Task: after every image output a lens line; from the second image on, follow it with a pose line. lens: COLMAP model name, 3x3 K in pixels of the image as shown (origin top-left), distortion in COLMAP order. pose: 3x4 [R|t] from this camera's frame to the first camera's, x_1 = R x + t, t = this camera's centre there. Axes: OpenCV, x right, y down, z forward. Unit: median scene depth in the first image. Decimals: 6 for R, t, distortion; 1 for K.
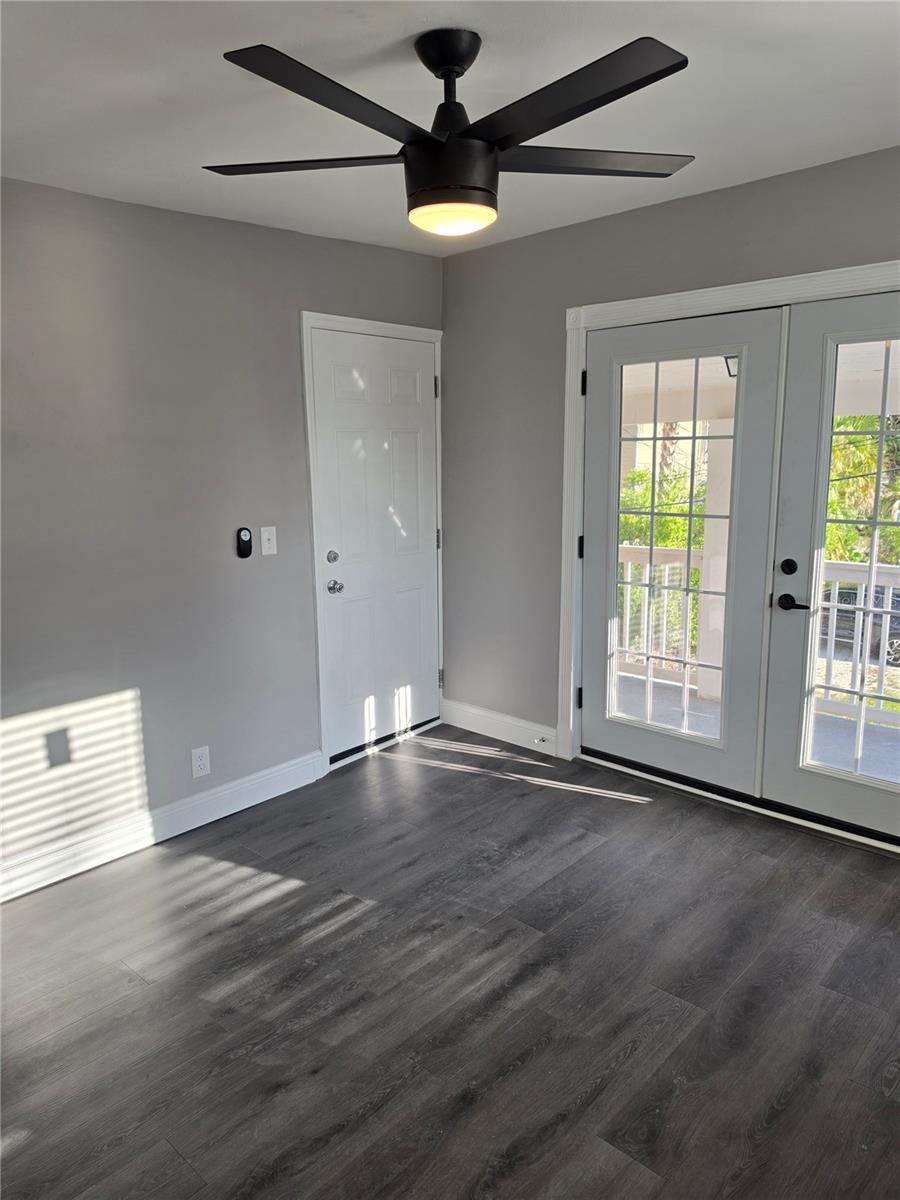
lens RADIAL K [[823.4, 0, 451.9], [0, 823.4, 599.6], [0, 0, 1]] dist [0.093398, -0.137044]
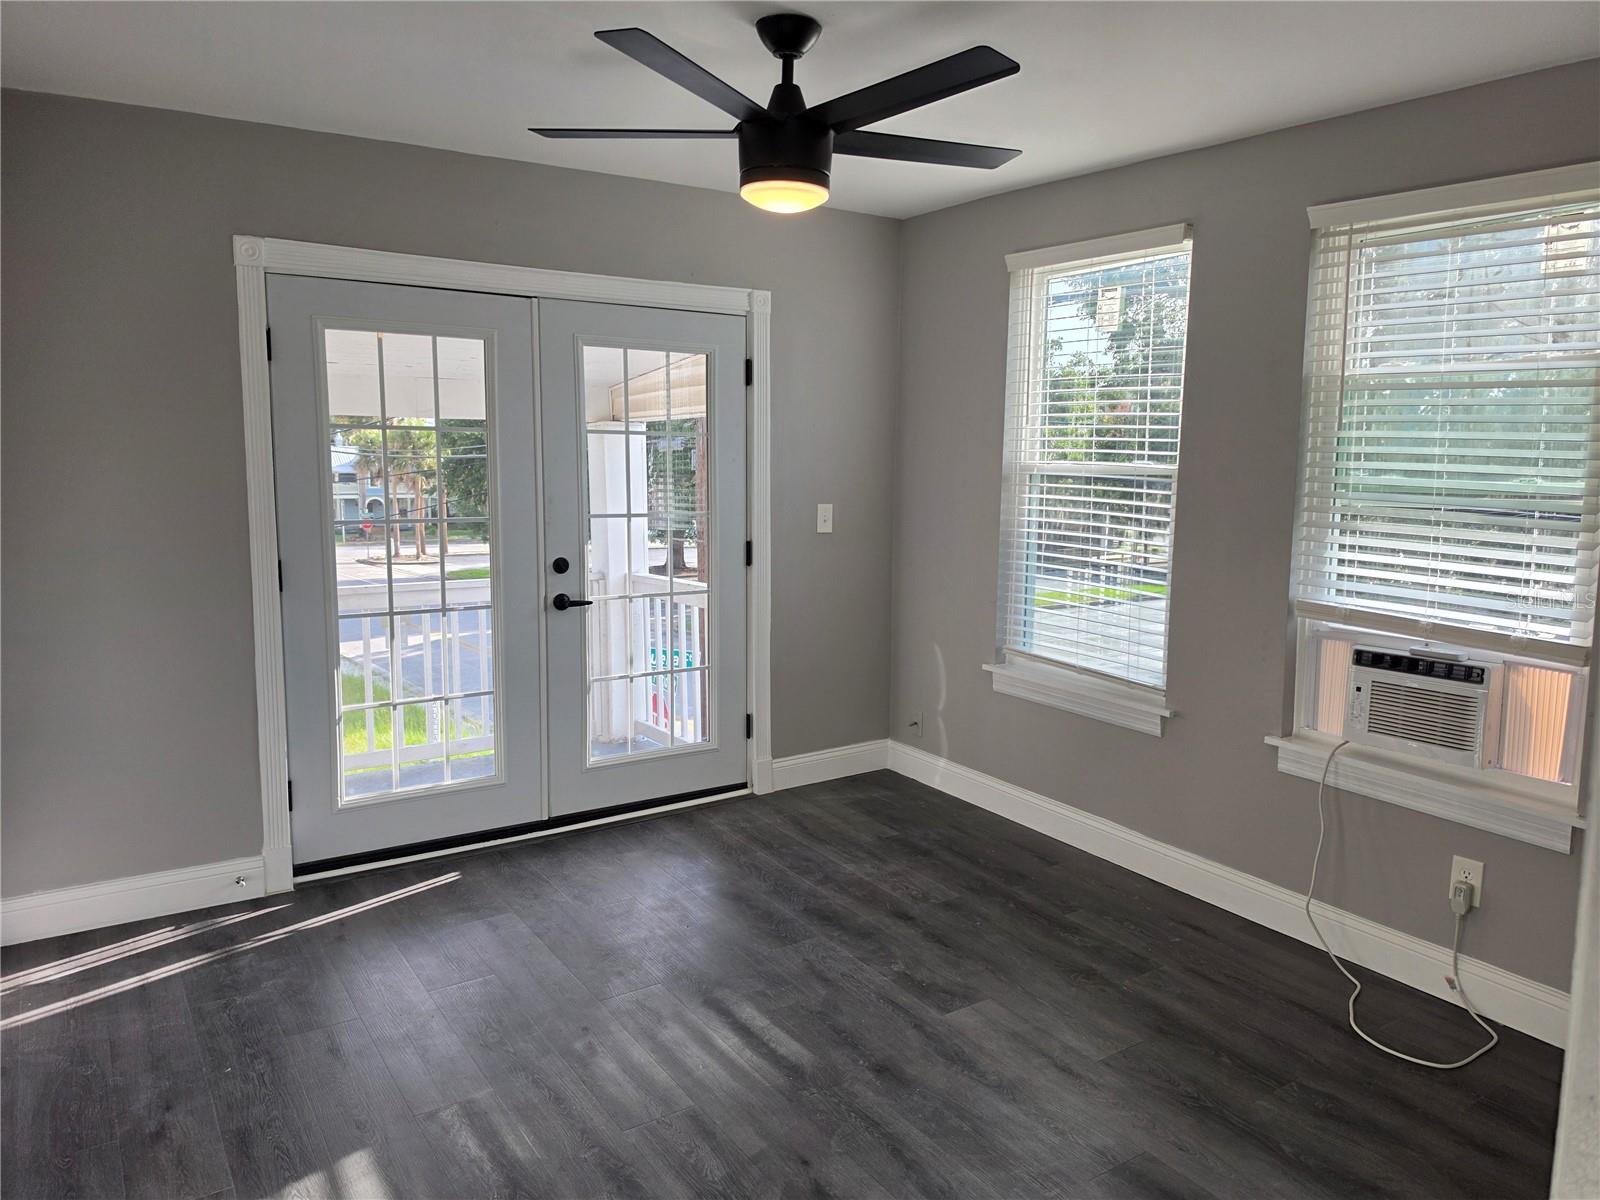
lens RADIAL K [[1097.3, 0, 782.4], [0, 1097.3, 594.3], [0, 0, 1]] dist [0.098605, -0.154432]
pose [[0.237445, -0.101093, 0.966126, -0.756790], [0.170513, 0.983465, 0.061000, -0.039481], [-0.956318, 0.150253, 0.250757, 0.422015]]
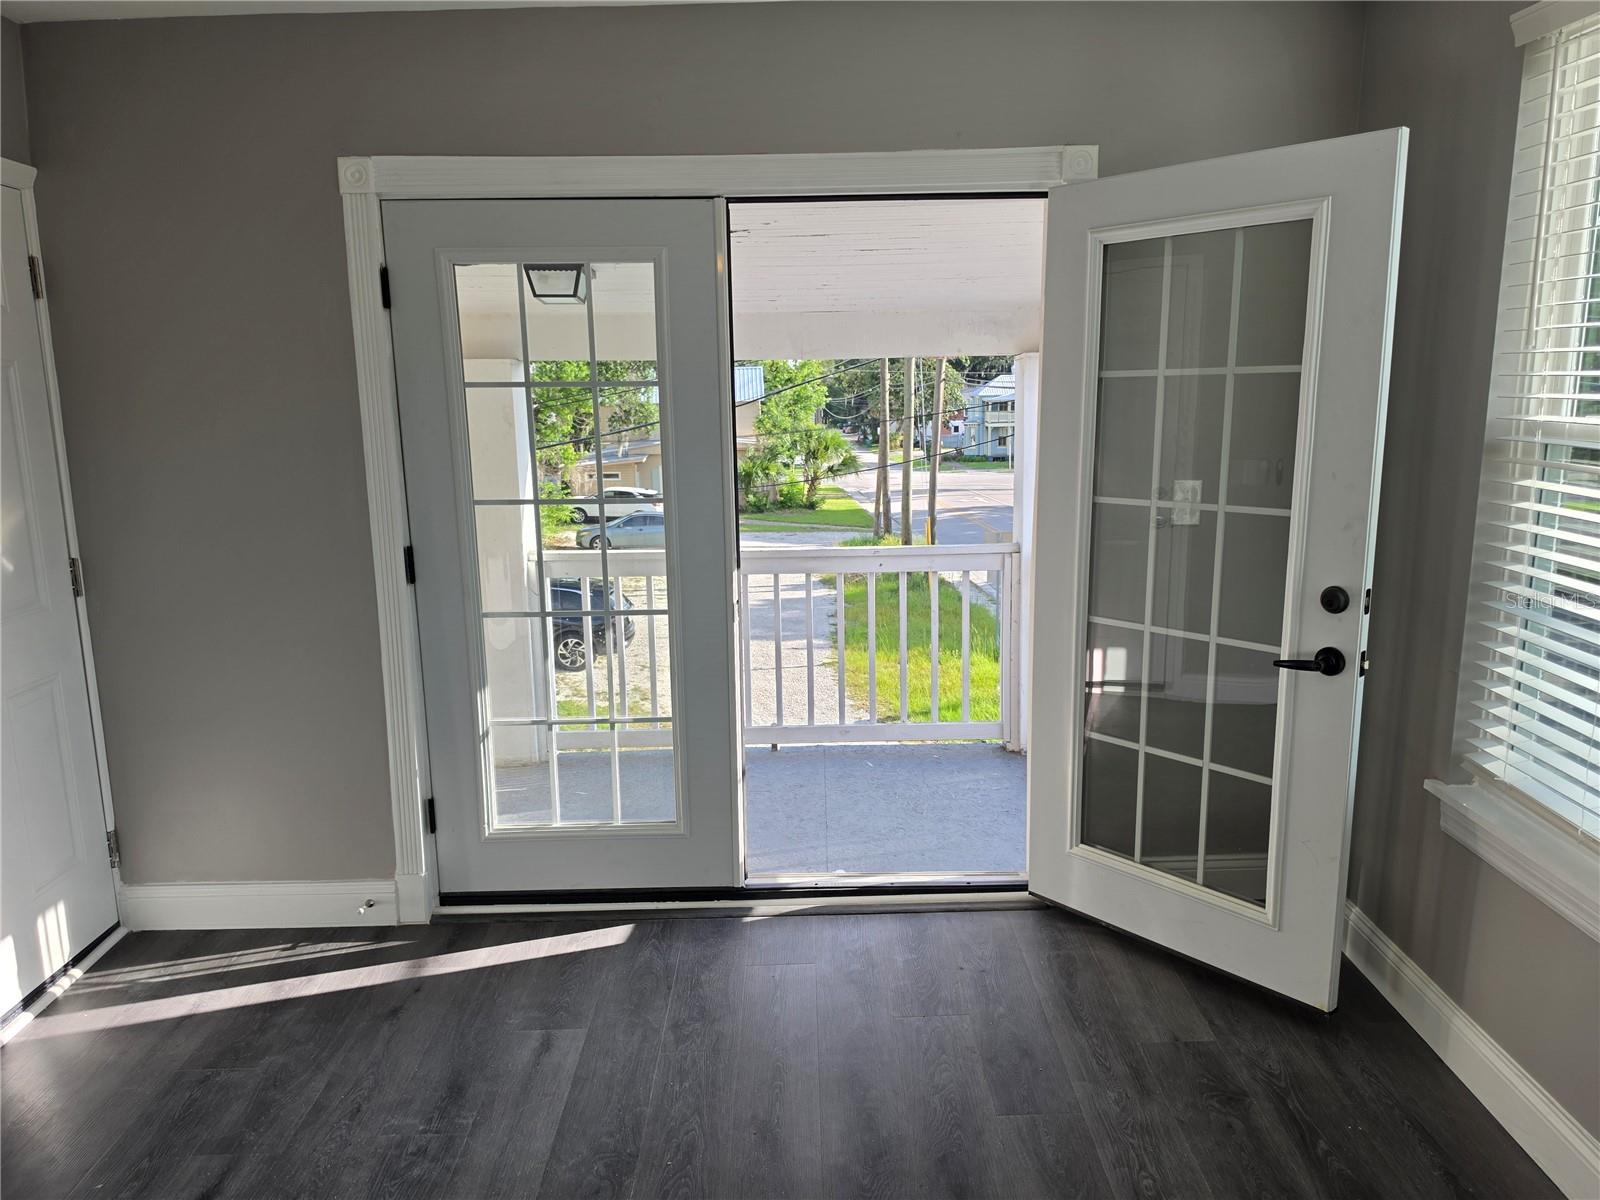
lens RADIAL K [[1105.6, 0, 812.5], [0, 1105.6, 599.0], [0, 0, 1]] dist [0.095541, -0.136993]
pose [[0.719497, -0.125189, 0.683119, -0.217411], [0.131302, 0.990400, 0.043207, -0.042287], [-0.681970, 0.058608, 0.729028, 0.255301]]
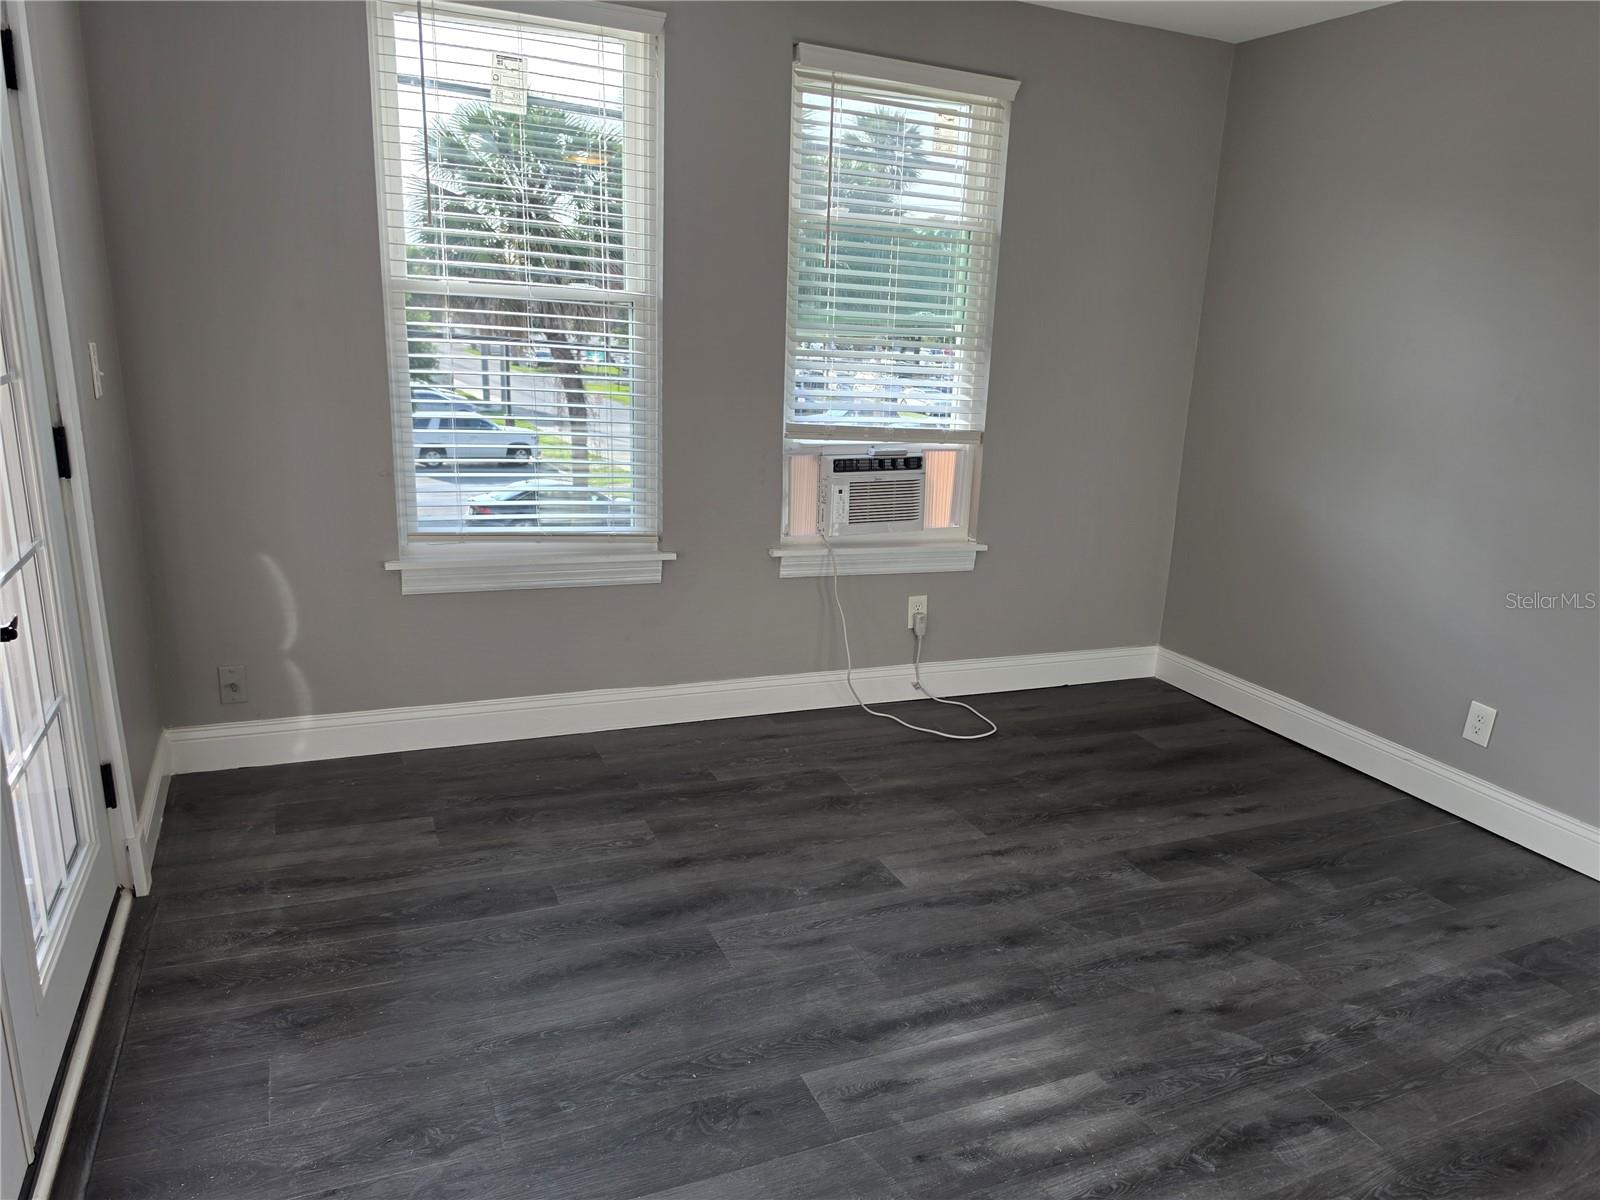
lens RADIAL K [[1100.3, 0, 812.5], [0, 1100.3, 599.4], [0, 0, 1]] dist [0.123671, -0.206876]
pose [[-0.923426, -0.118771, 0.364936, -0.119450], [0.045692, 0.910119, 0.411820, -0.192114], [-0.381048, 0.396960, -0.835000, 1.231551]]
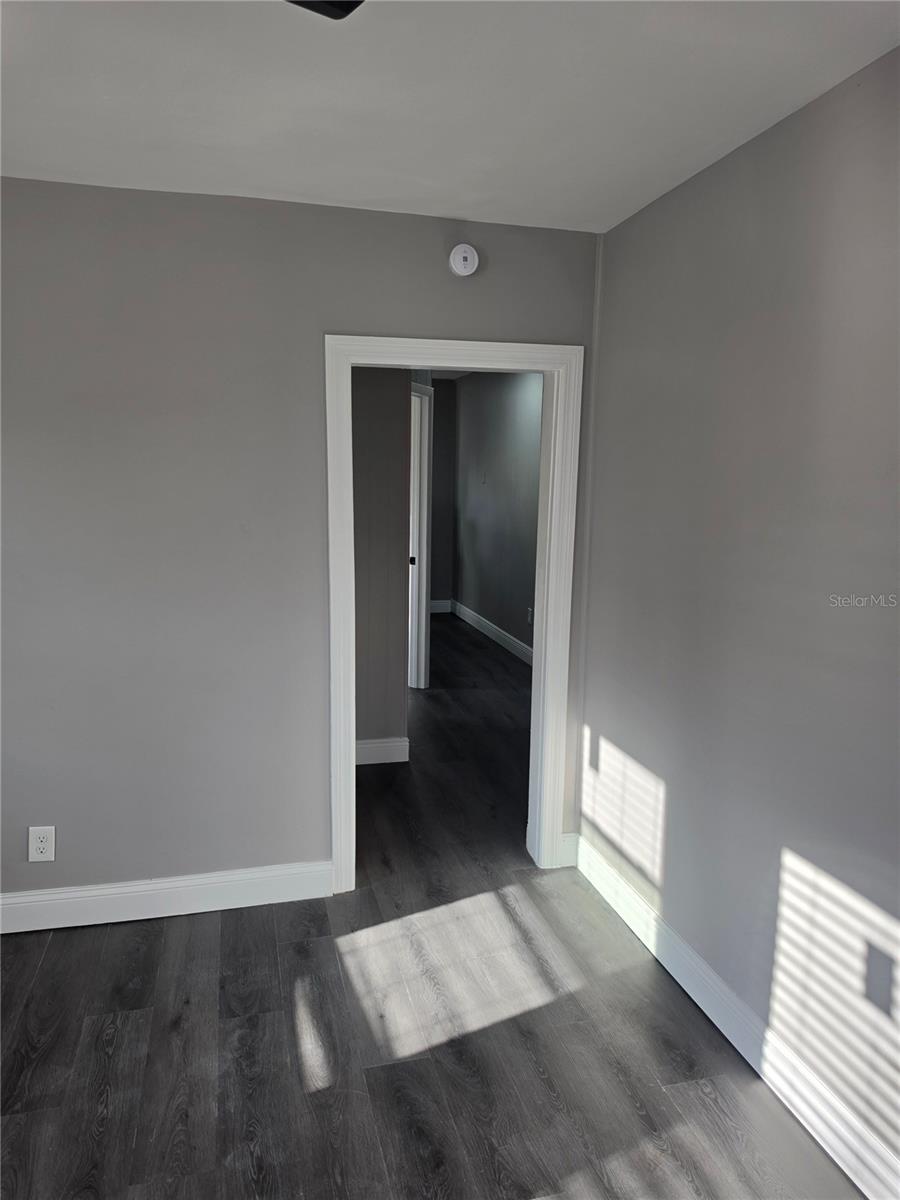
lens RADIAL K [[851.6, 0, 448.5], [0, 851.6, 599.3], [0, 0, 1]] dist [0.042027, -0.039145]
pose [[-0.540417, 0.137288, -0.830121, 0.148140], [-0.161284, 0.951401, 0.262343, -0.173315], [0.825795, 0.275660, -0.492011, 0.893763]]
